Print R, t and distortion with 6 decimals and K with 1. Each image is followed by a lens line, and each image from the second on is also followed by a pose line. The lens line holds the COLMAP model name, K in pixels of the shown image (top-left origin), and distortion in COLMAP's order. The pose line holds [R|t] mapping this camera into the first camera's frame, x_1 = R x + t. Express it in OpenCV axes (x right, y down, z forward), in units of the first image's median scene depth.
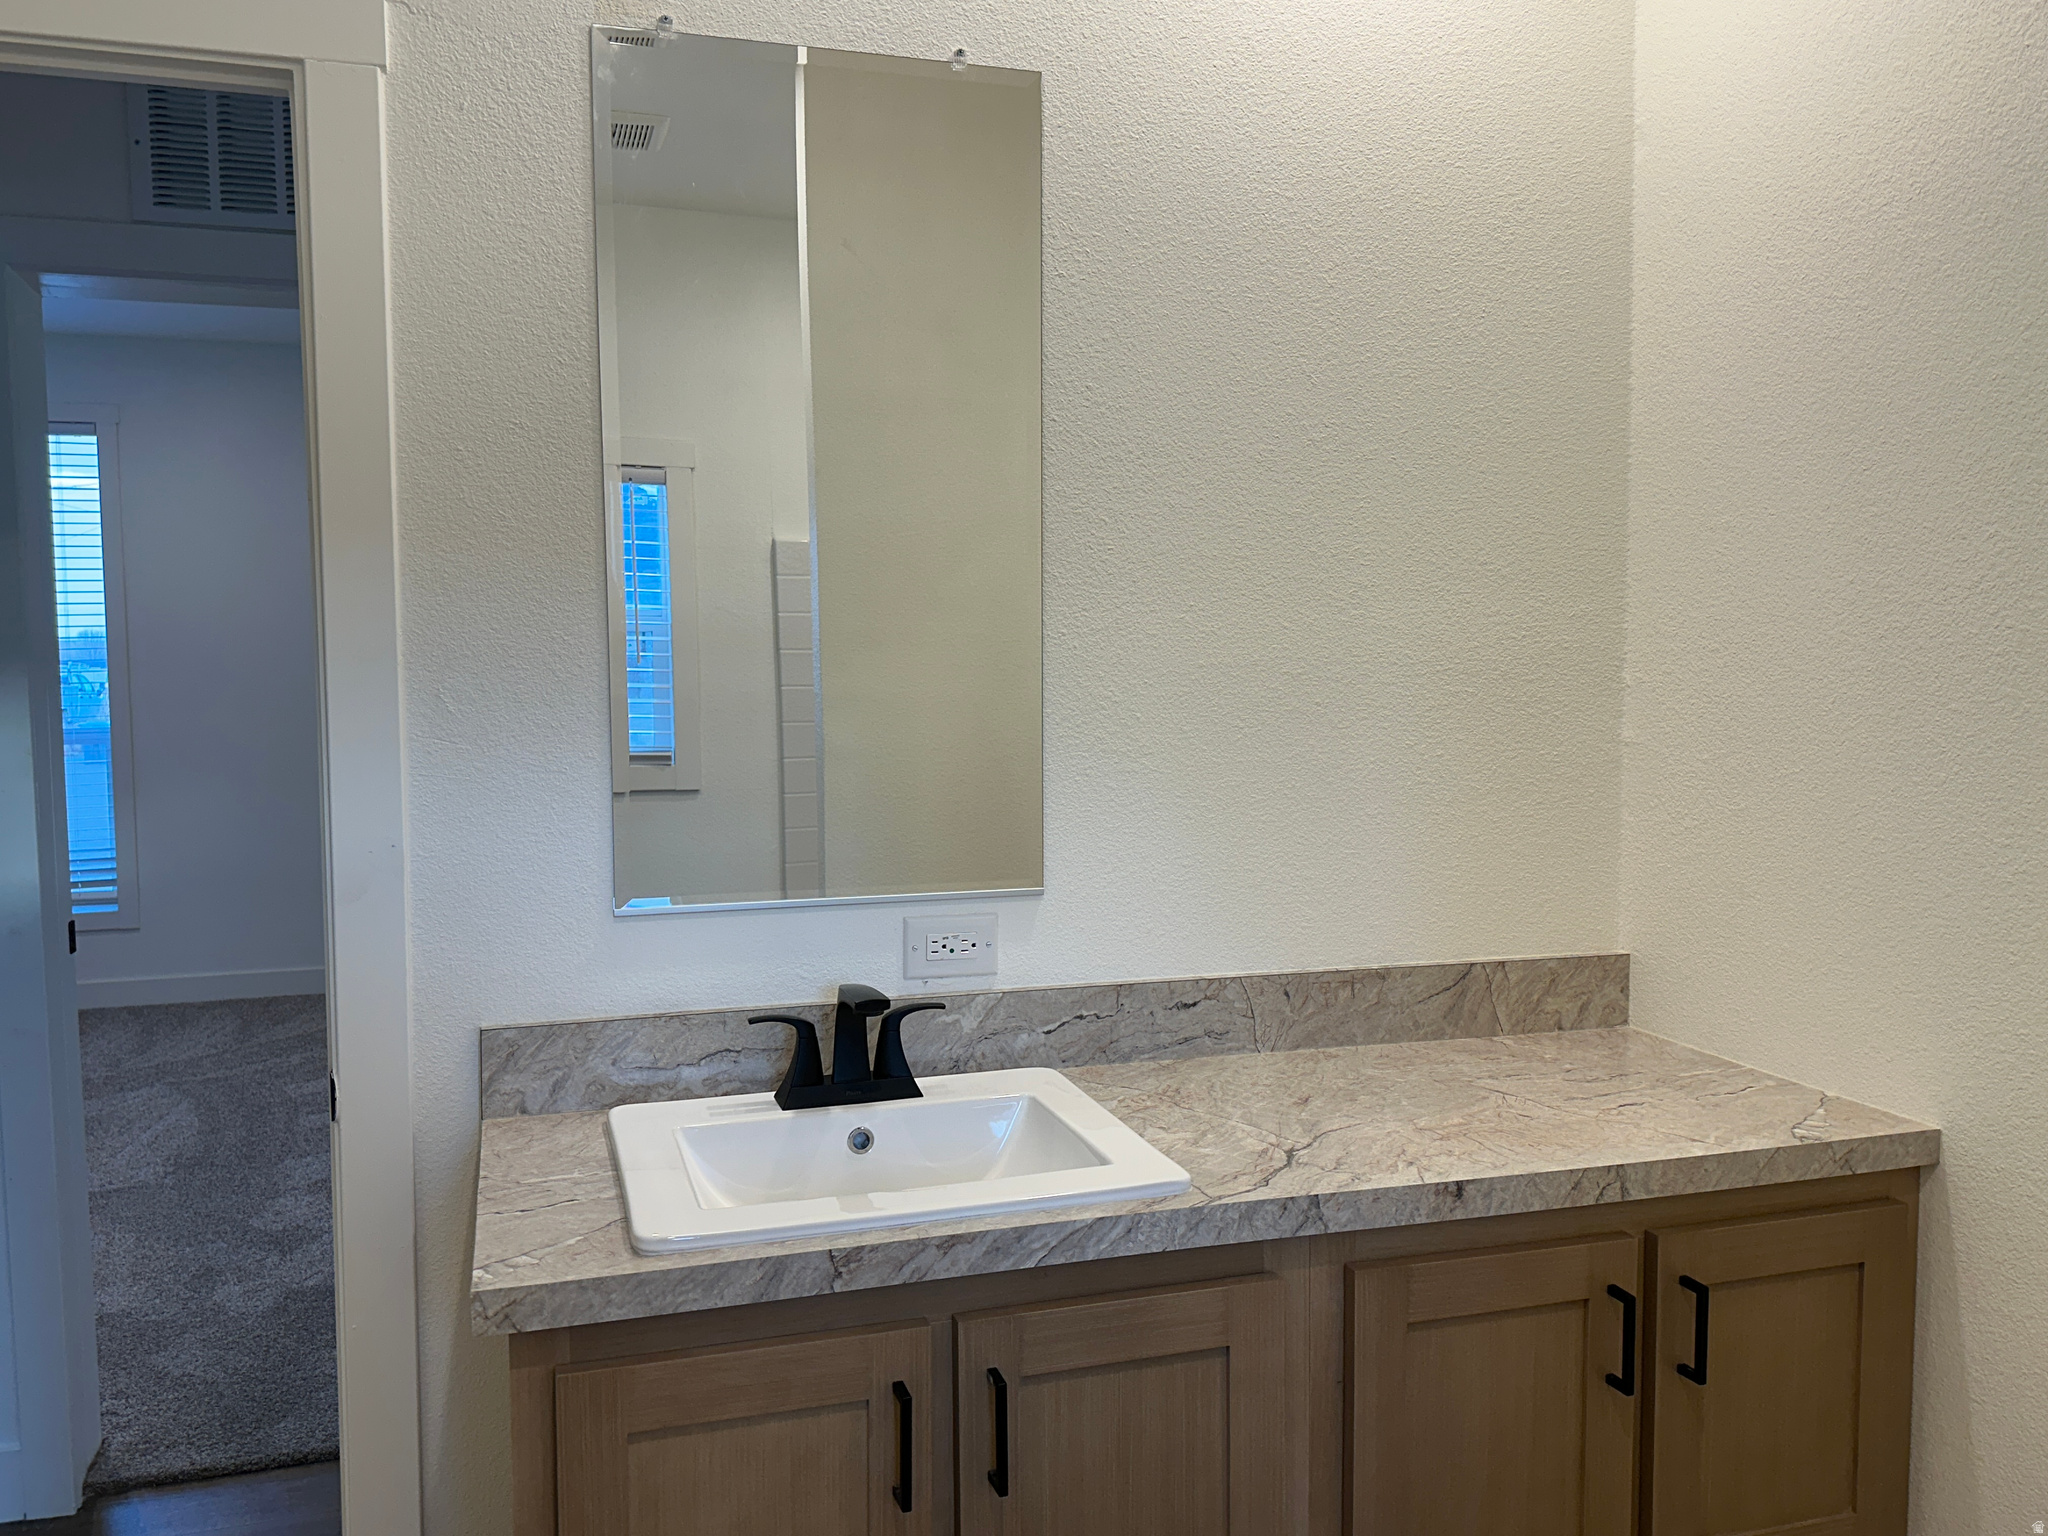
lens RADIAL K [[1592.0, 0, 1024.0], [0, 1592.0, 768.0], [0, 0, 1]] dist [0.089611, -0.005540]
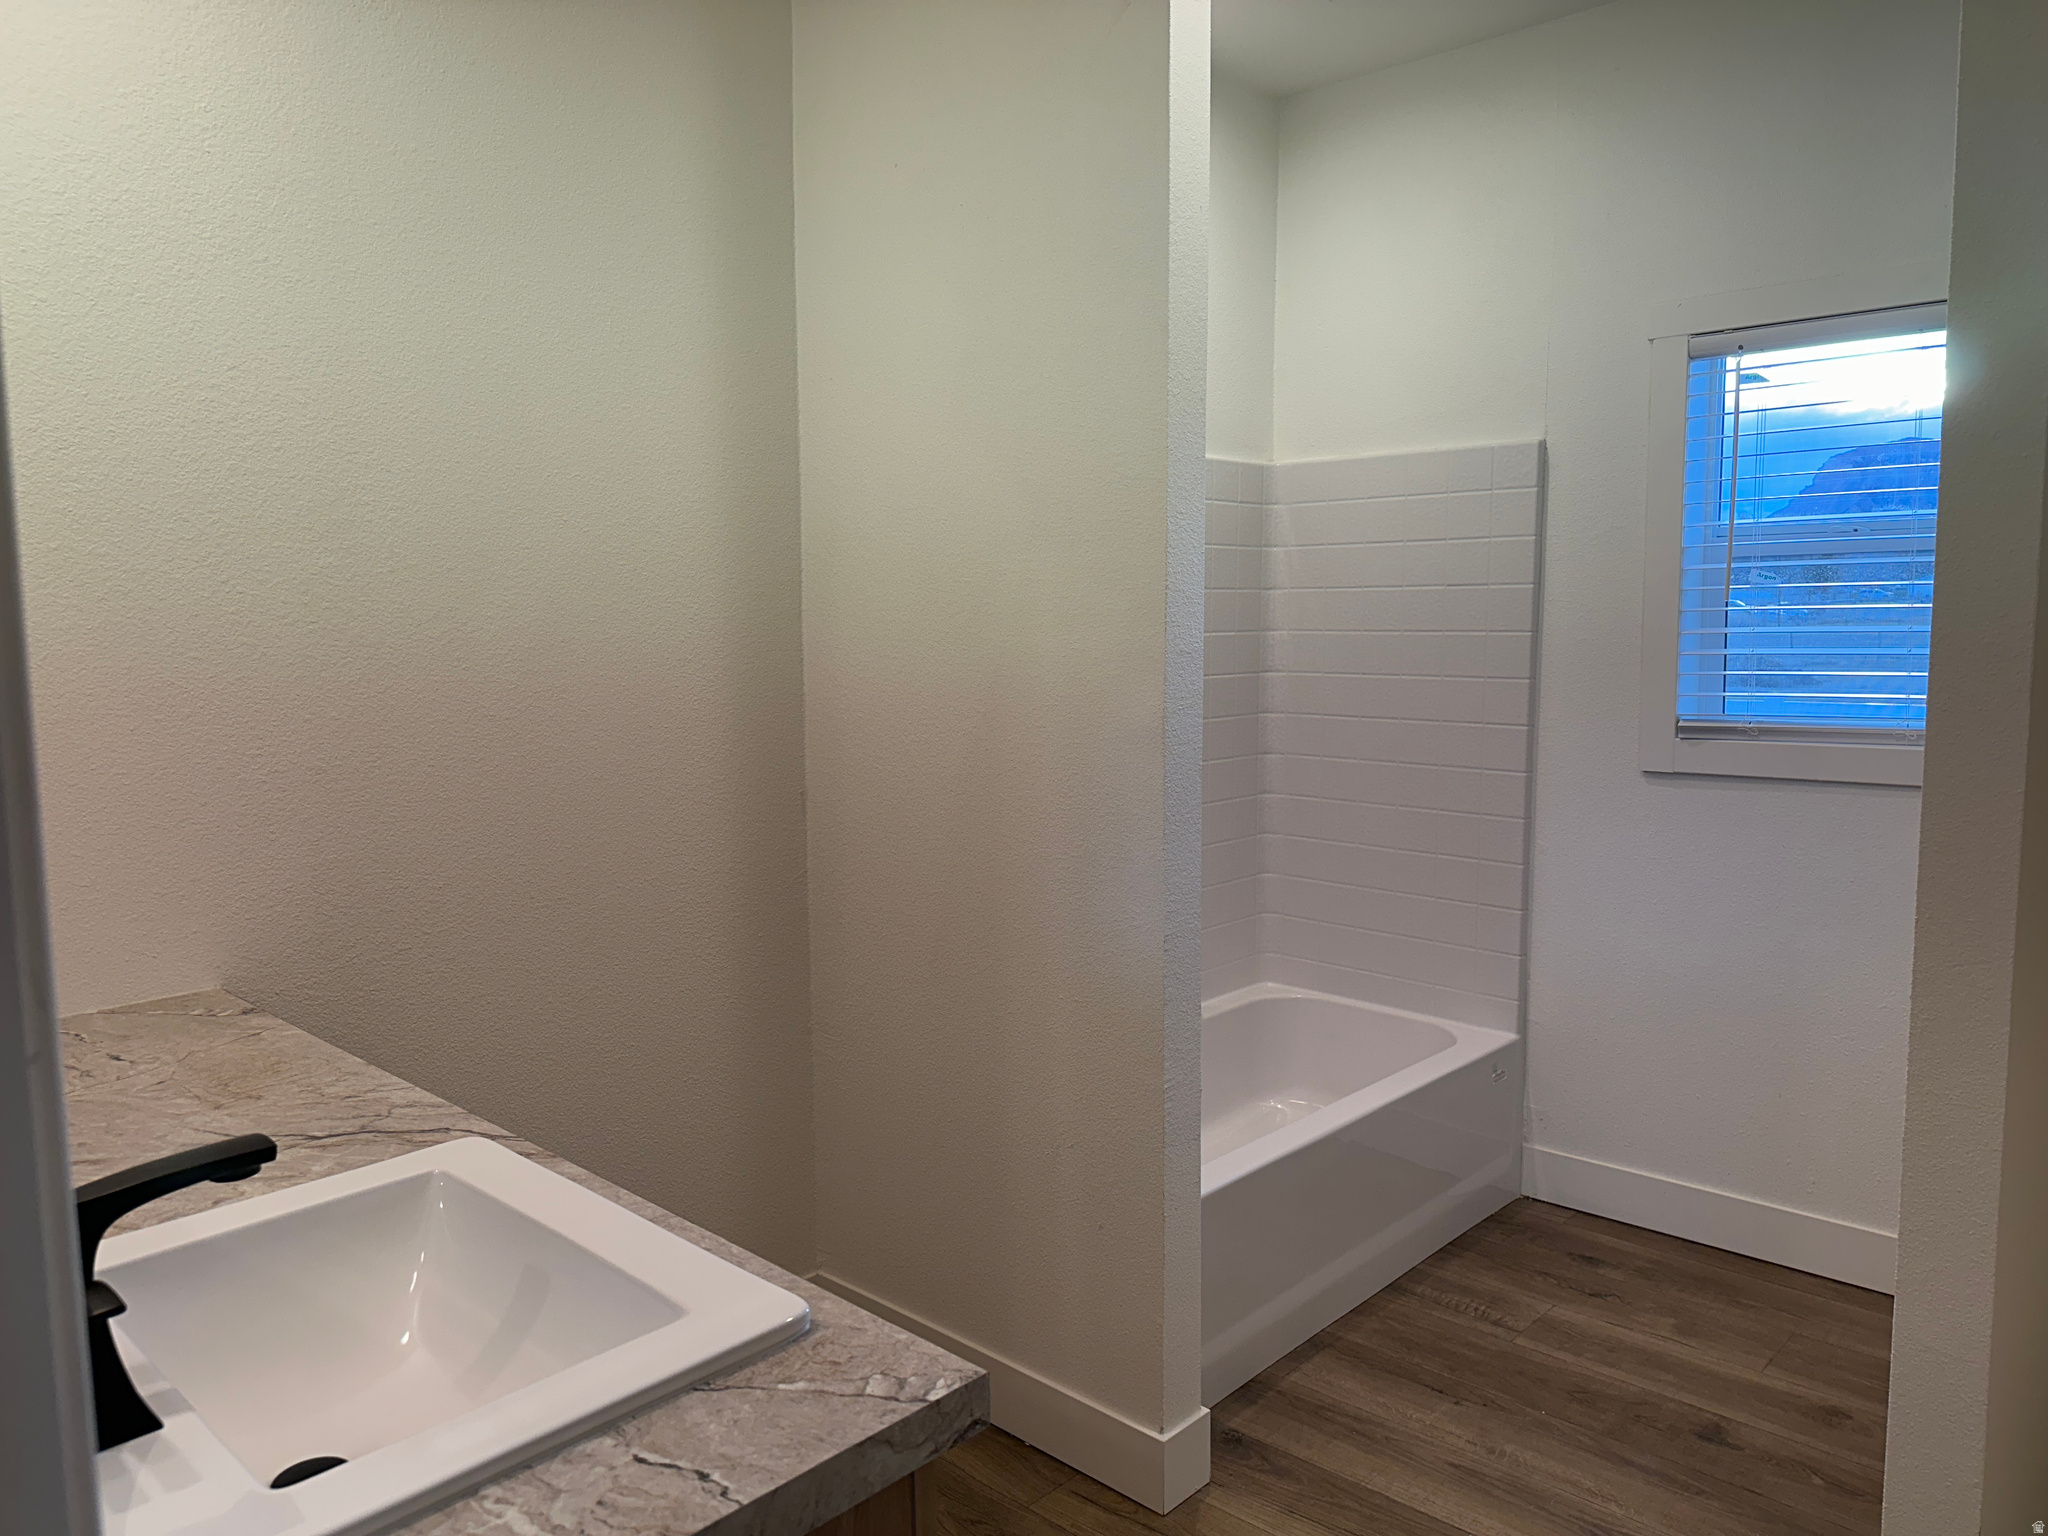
lens RADIAL K [[1439.0, 0, 1024.0], [0, 1439.0, 768.0], [0, 0, 1]] dist [0.042349, -0.000530]
pose [[-0.471416, -0.082552, 0.878039, -0.743711], [0.076172, 0.988077, 0.133794, -0.053926], [-0.878616, 0.129955, -0.459507, 0.989806]]
